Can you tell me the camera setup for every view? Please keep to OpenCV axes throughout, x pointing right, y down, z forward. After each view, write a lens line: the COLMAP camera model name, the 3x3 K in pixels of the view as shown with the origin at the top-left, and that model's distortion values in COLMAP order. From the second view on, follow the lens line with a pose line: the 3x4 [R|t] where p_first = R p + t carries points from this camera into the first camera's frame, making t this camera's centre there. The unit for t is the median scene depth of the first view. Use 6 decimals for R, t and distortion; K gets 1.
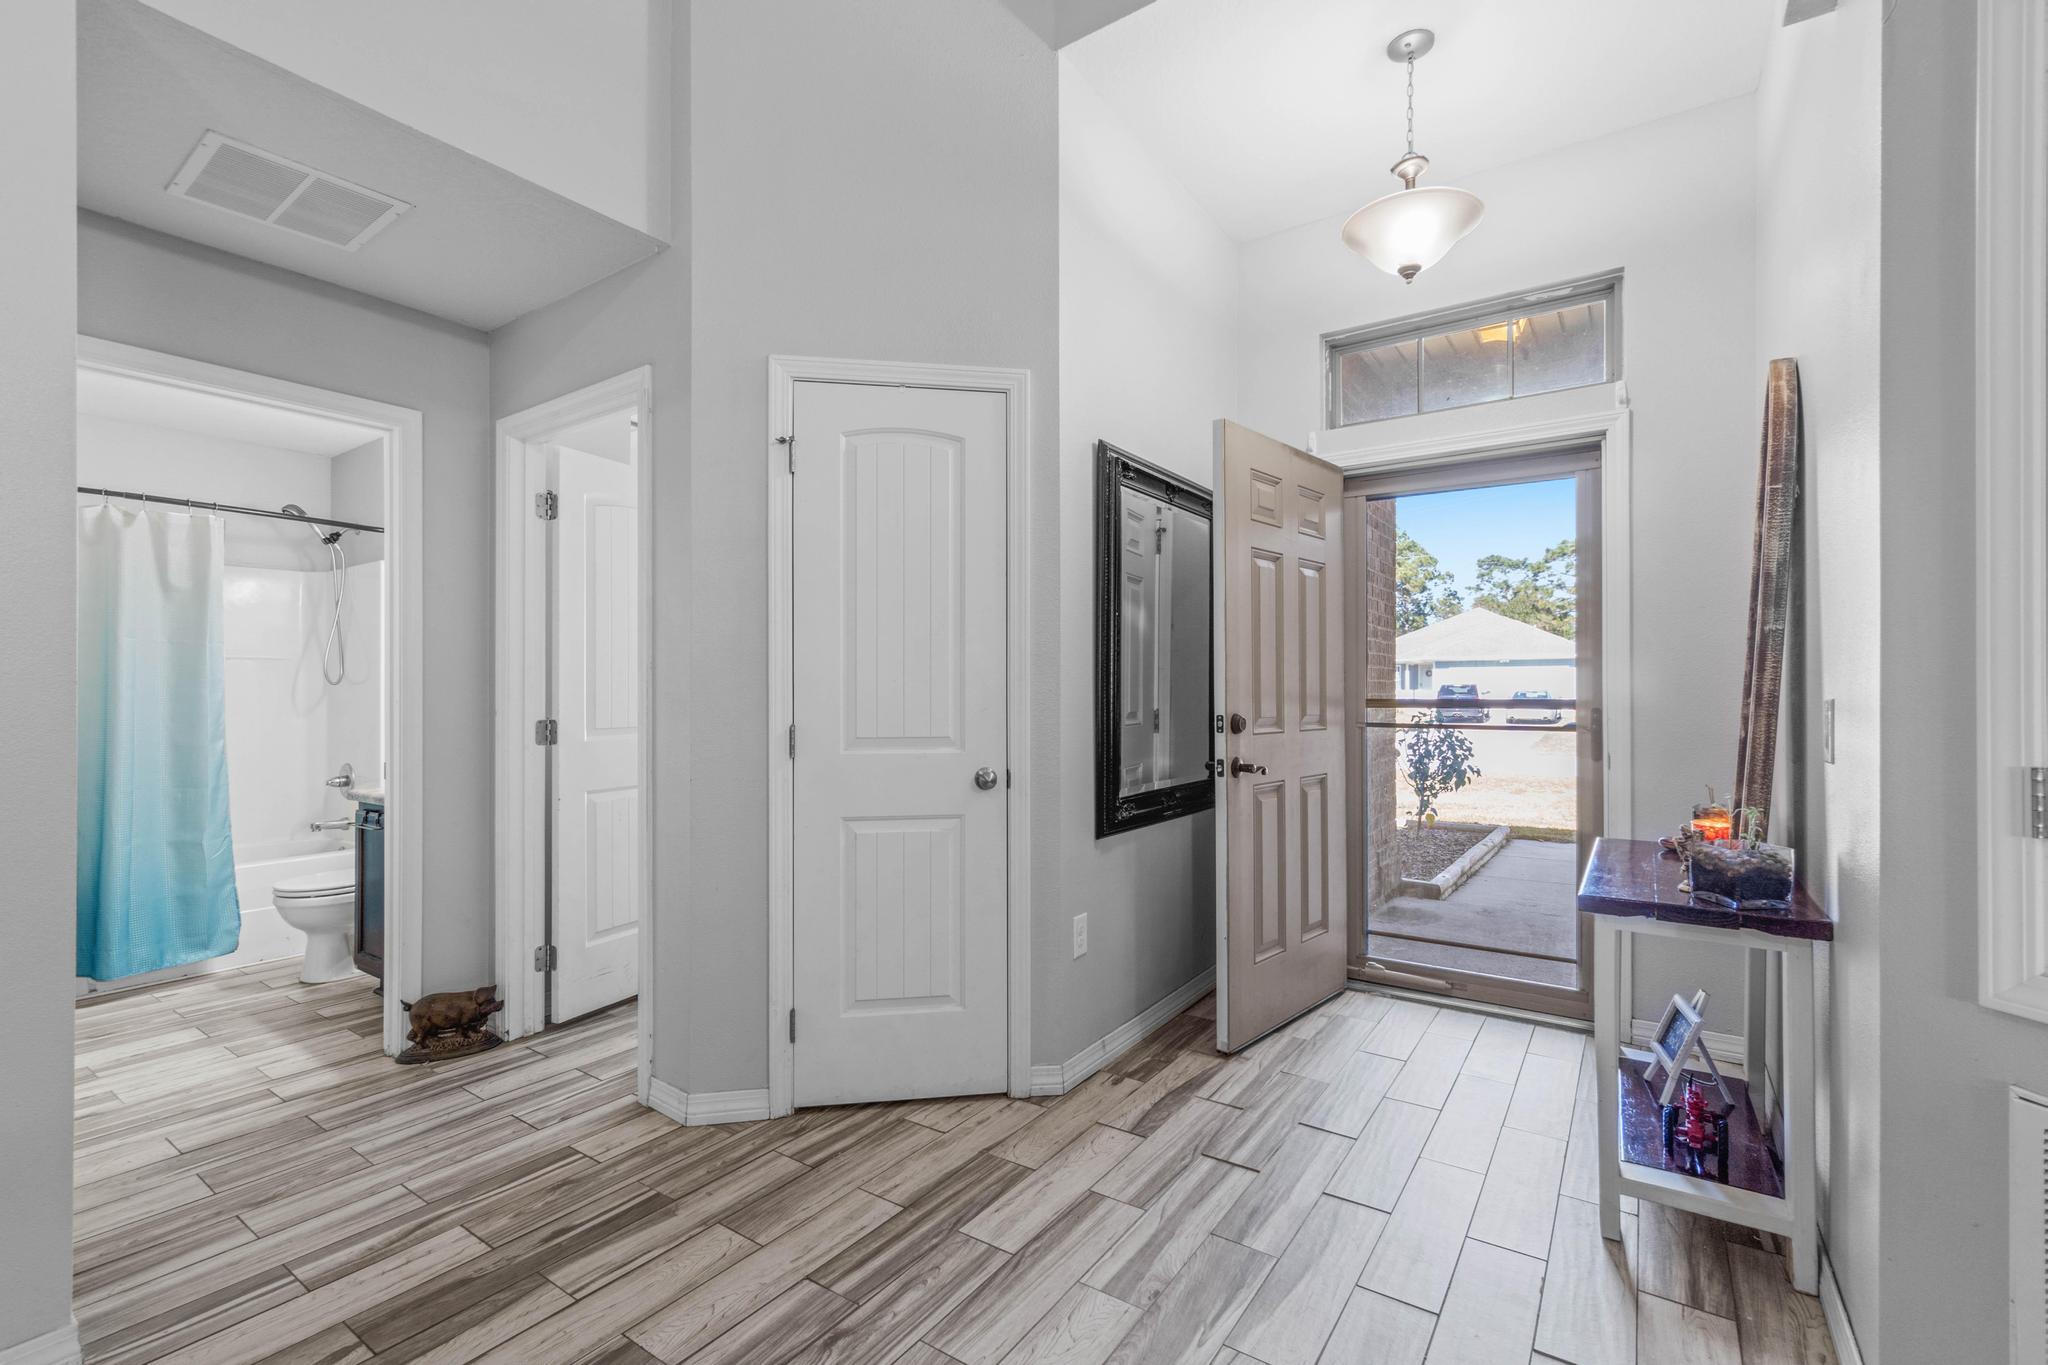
lens RADIAL K [[898.1, 0, 1003.1], [0, 898.1, 709.0], [0, 0, 1]] dist [0.000927, 0.000305]
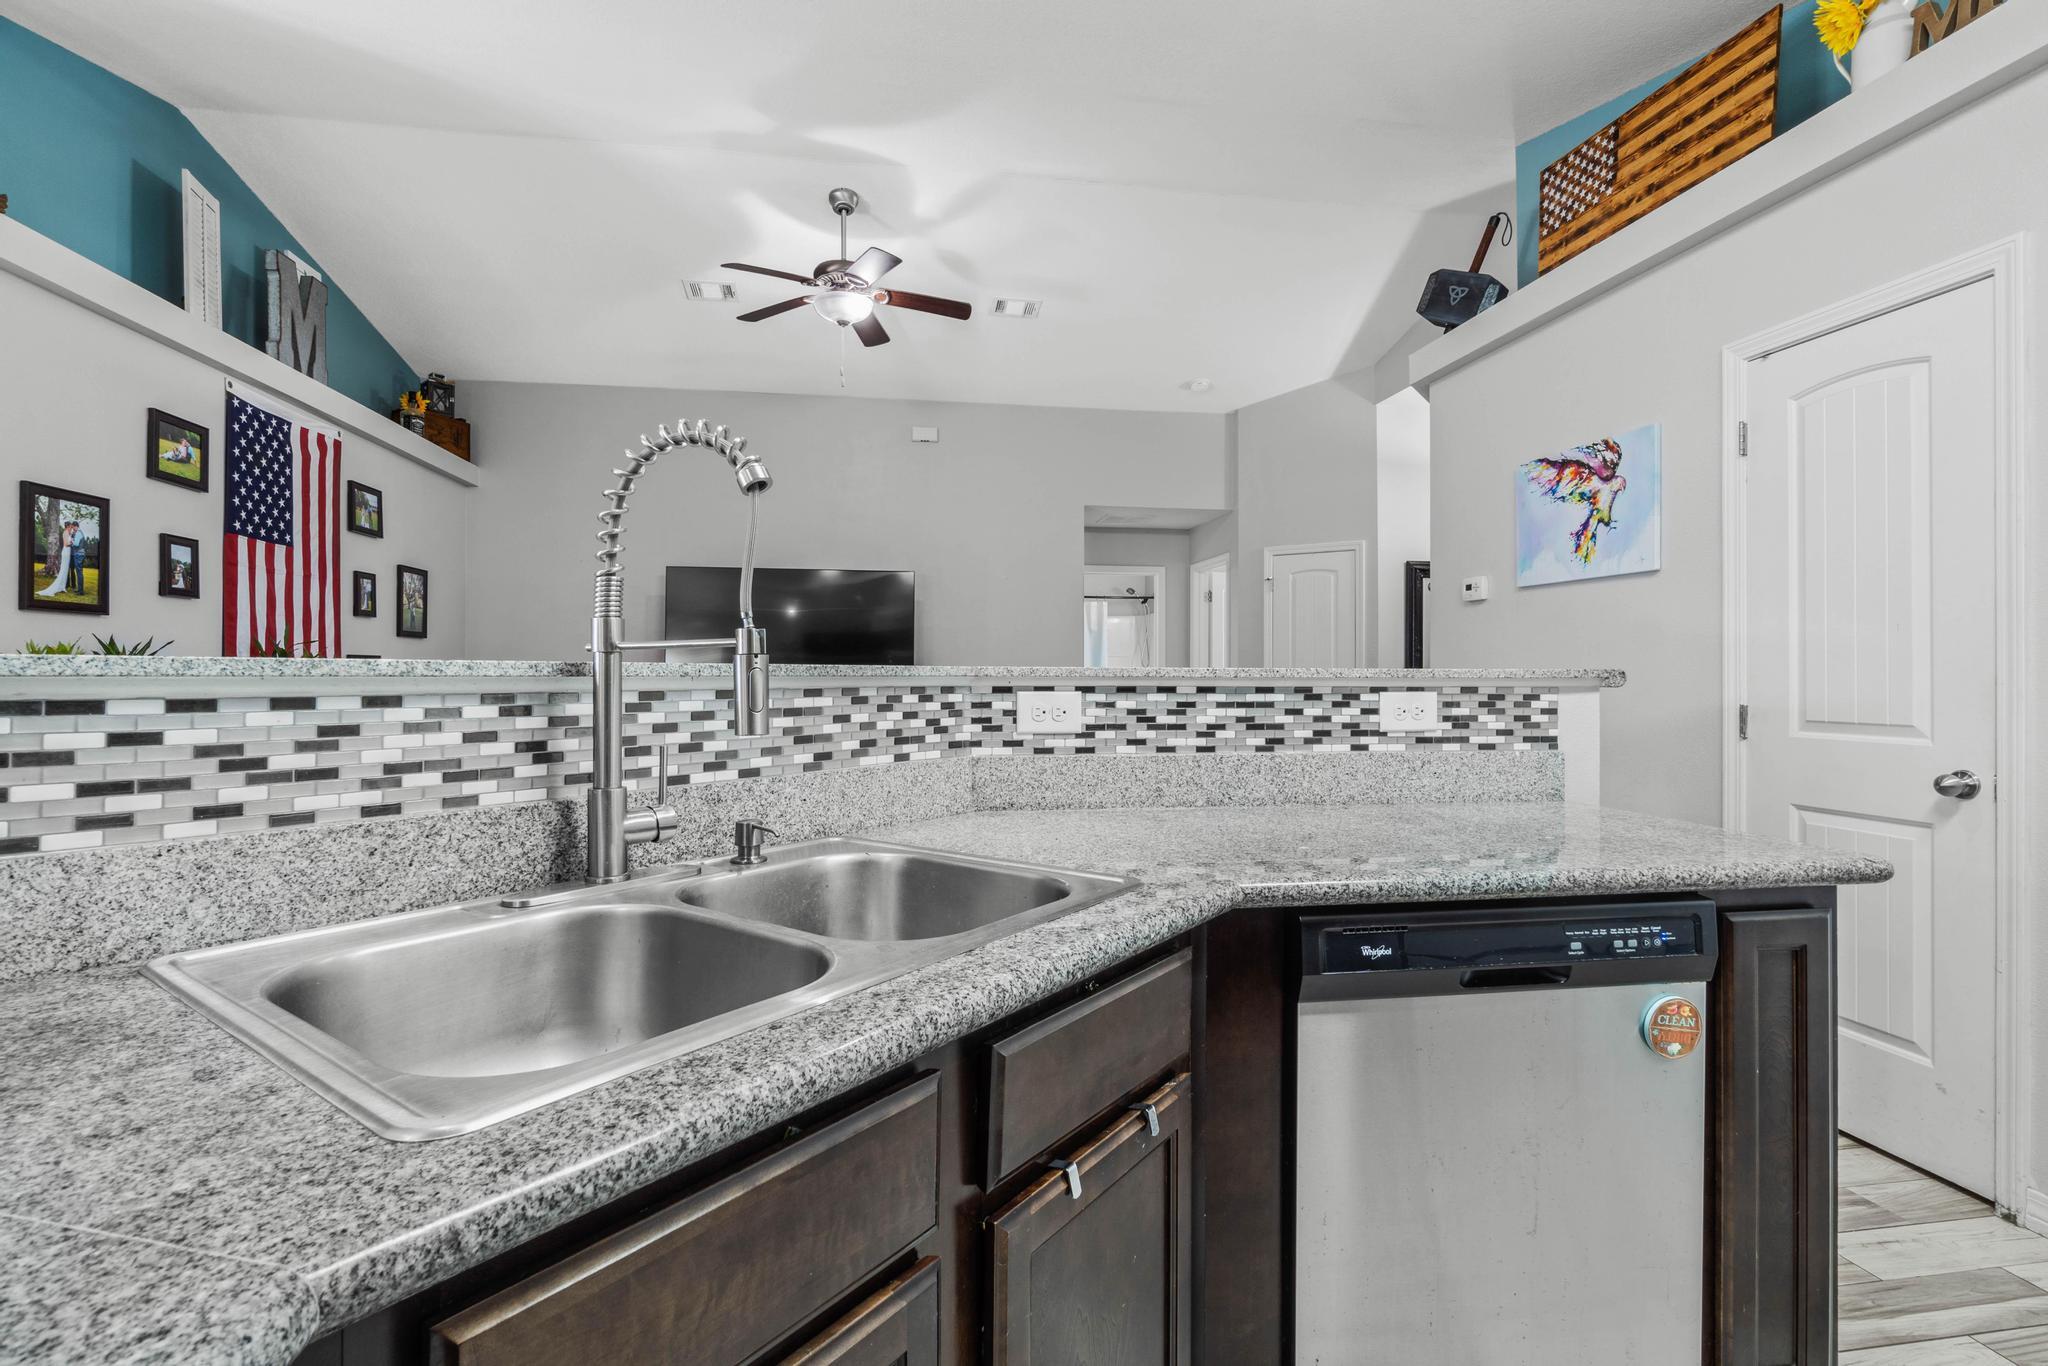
lens RADIAL K [[964.8, 0, 1007.6], [0, 964.8, 686.0], [0, 0, 1]] dist [-0.014343, -0.000613]
pose [[0.692207, 0.008784, -0.721646, 1.295644], [-0.006006, 0.999961, 0.006410, 0.006657], [0.721674, -0.000103, 0.692233, -1.558142]]
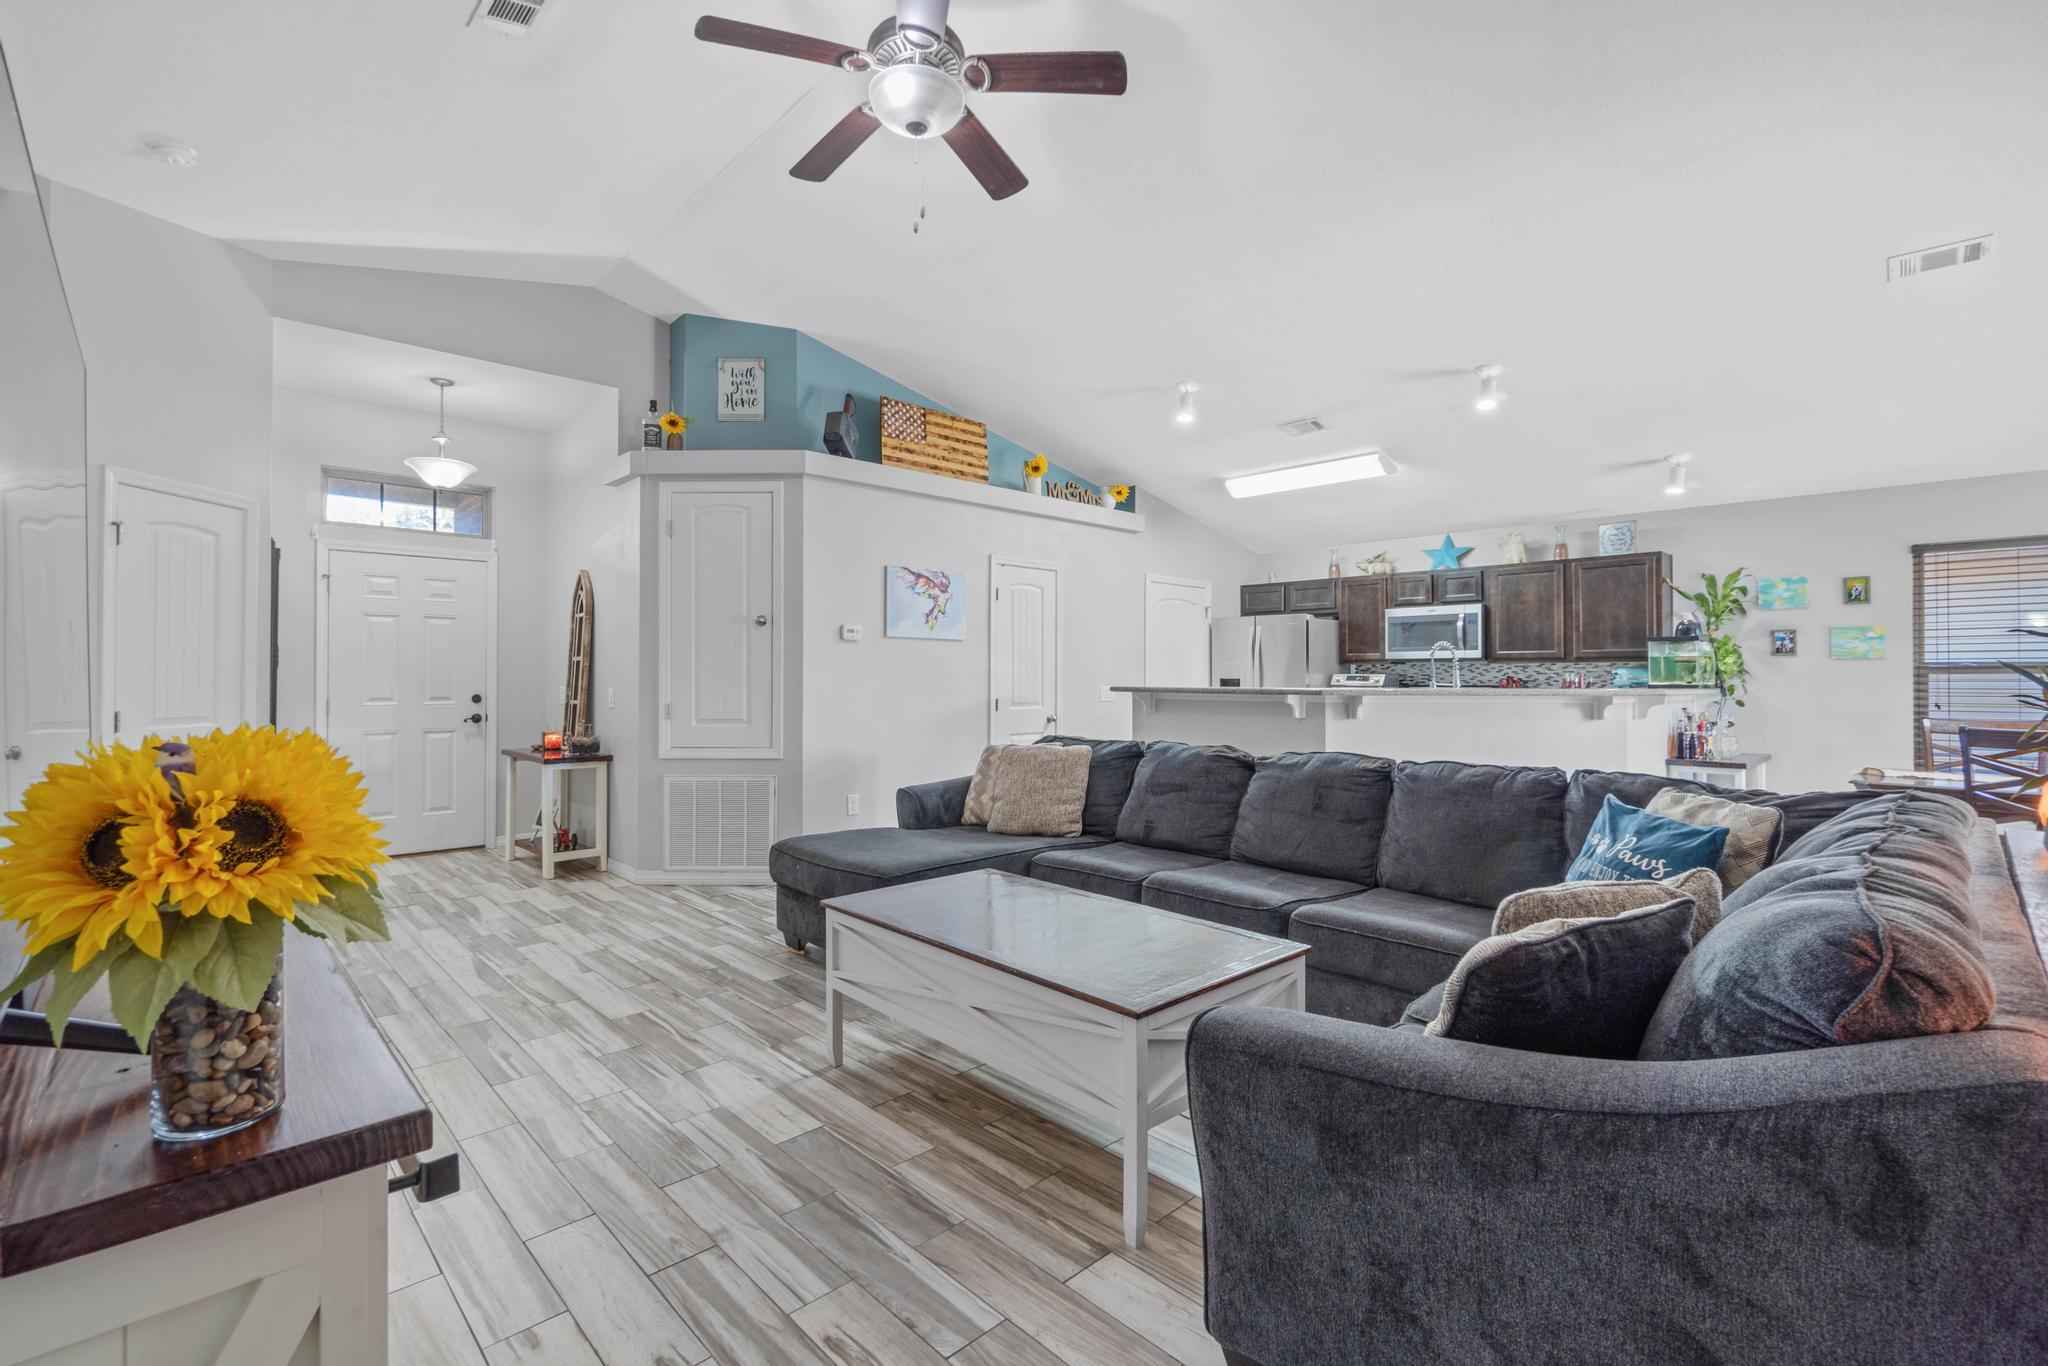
lens RADIAL K [[915.5, 0, 1013.8], [0, 915.5, 661.2], [0, 0, 1]] dist [-0.000181, -0.000419]
pose [[0.193802, 0.015471, 0.980919, -1.452854], [0.005628, 0.999842, -0.016881, -0.033045], [-0.981024, 0.008792, 0.193685, -0.771610]]
